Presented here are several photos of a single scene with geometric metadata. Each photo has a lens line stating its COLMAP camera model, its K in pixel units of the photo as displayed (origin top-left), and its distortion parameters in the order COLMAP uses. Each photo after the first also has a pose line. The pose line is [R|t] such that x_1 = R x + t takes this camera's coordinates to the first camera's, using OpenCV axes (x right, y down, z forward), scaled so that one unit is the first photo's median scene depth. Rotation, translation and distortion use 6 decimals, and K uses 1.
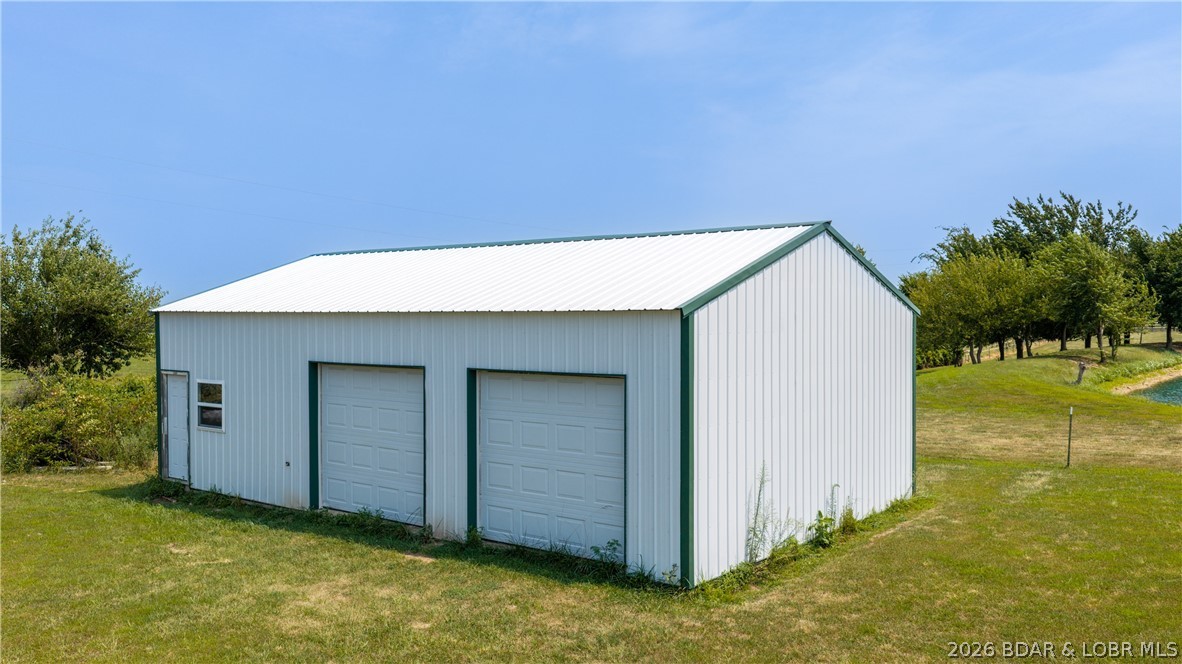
lens RADIAL K [[978.3, 0, 591.0], [0, 978.3, 332.0], [0, 0, 1]] dist [0.027518, -0.053846]
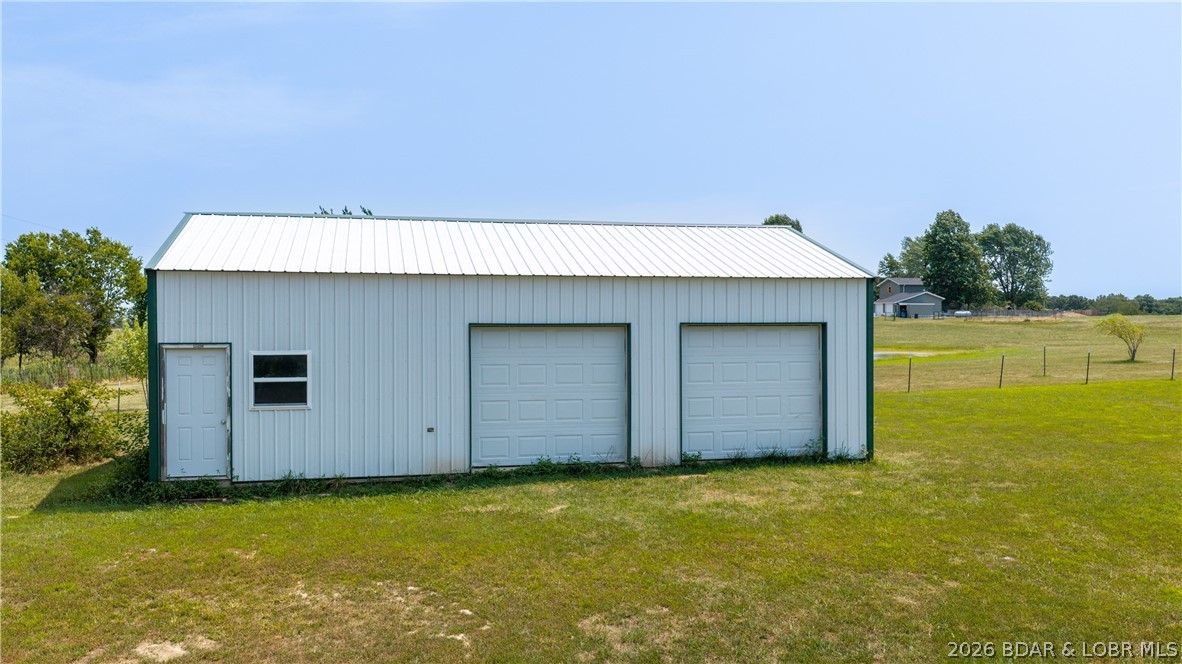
lens RADIAL K [[978.3, 0, 591.0], [0, 978.3, 332.0], [0, 0, 1]] dist [0.027518, -0.053846]
pose [[0.613861, -0.052256, 0.787683, -0.904764], [-0.005610, 0.997493, 0.070547, -0.029741], [-0.789394, -0.047725, 0.612028, 0.266129]]
